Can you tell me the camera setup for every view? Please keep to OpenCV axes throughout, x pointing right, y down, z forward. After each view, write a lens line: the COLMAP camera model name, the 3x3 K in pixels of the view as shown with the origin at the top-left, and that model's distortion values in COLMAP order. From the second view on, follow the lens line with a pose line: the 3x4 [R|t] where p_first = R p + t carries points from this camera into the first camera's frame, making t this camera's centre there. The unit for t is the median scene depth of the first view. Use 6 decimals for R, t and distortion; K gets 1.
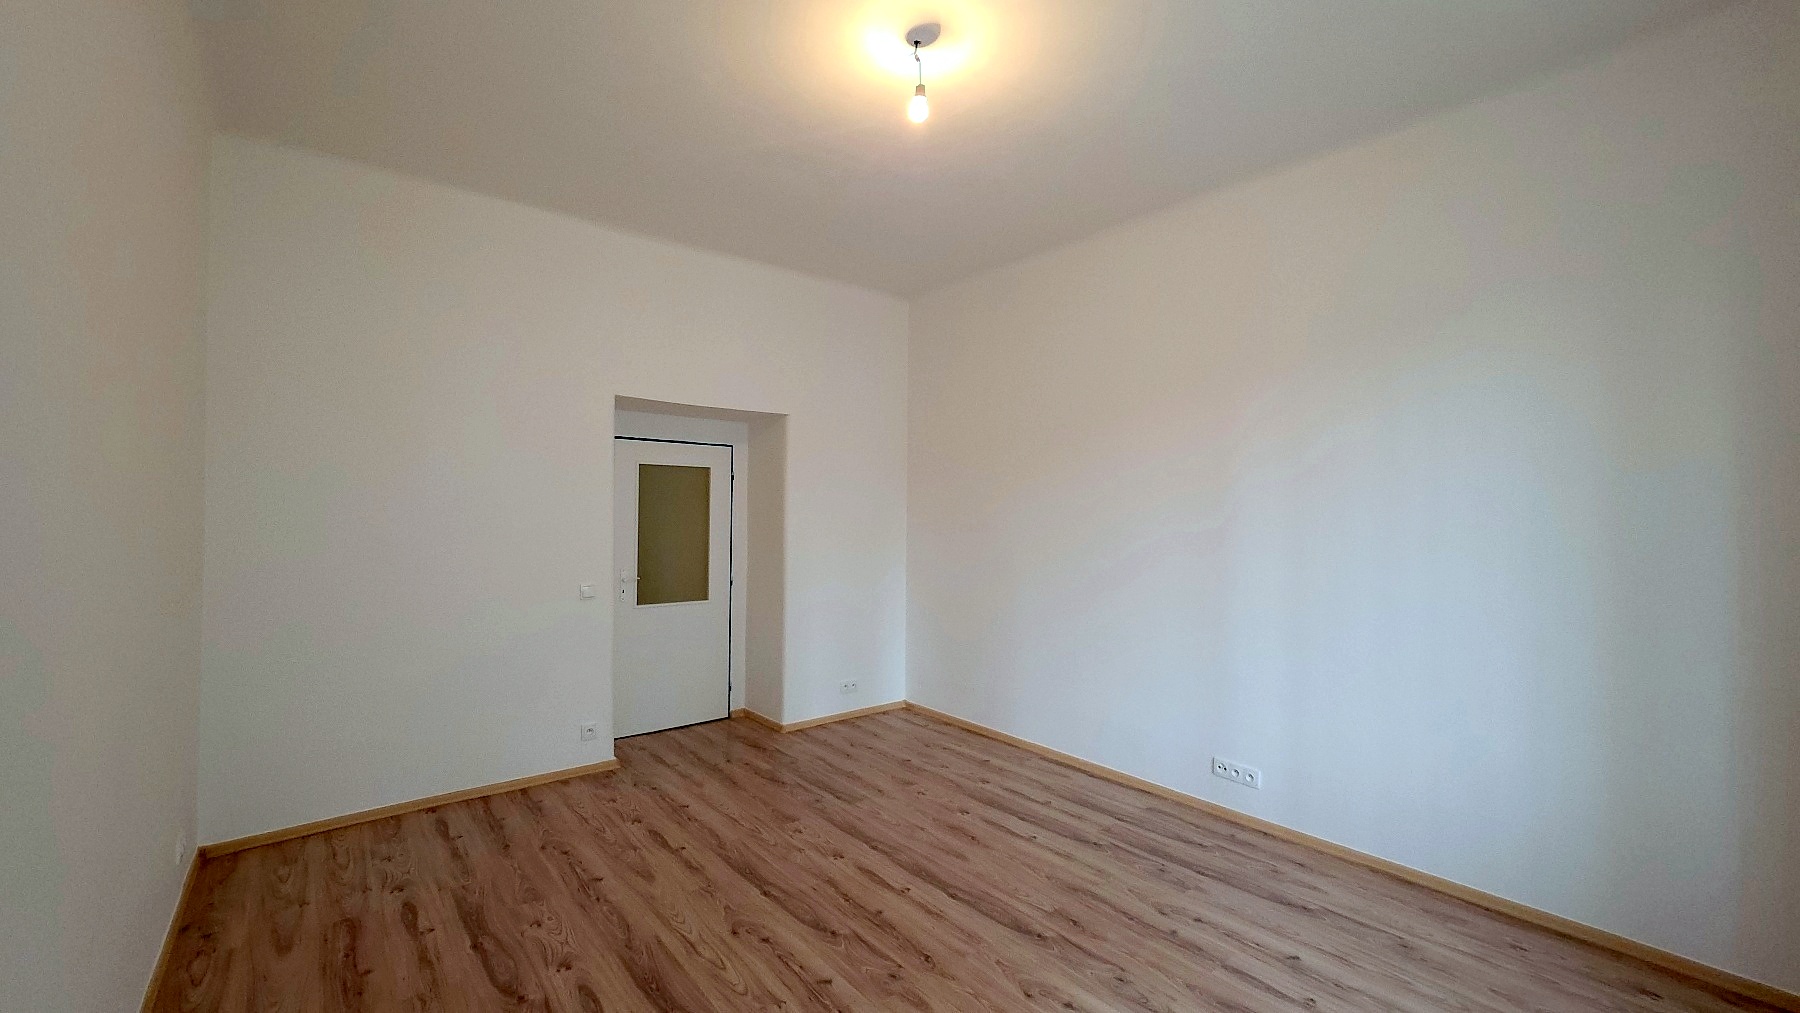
lens RADIAL K [[723.0, 0, 903.6], [0, 723.0, 502.1], [0, 0, 1]] dist [0.003401, -0.000093]
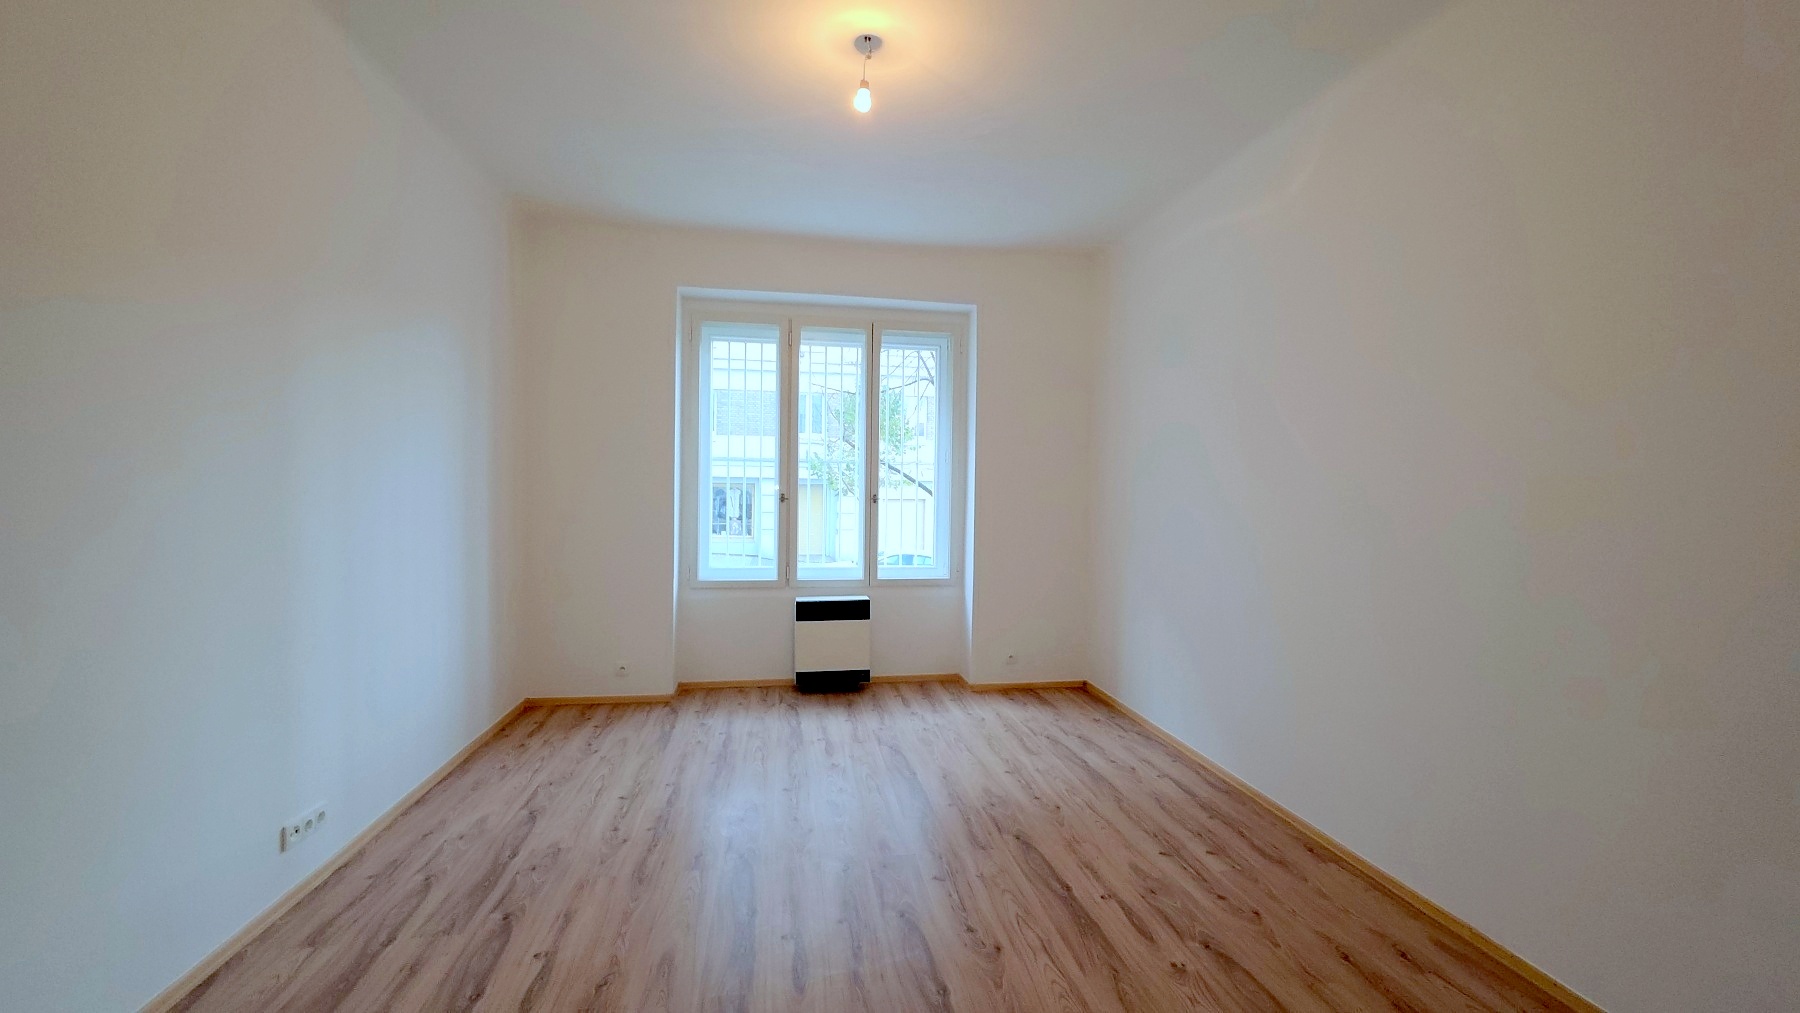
lens RADIAL K [[723.0, 0, 894.7], [0, 723.0, 513.2], [0, 0, 1]] dist [0.003401, -0.000093]
pose [[-0.861276, -0.036940, 0.506793, -0.509106], [-0.029602, 0.999308, 0.022532, 0.037149], [-0.507274, 0.004404, -0.861773, 1.677412]]
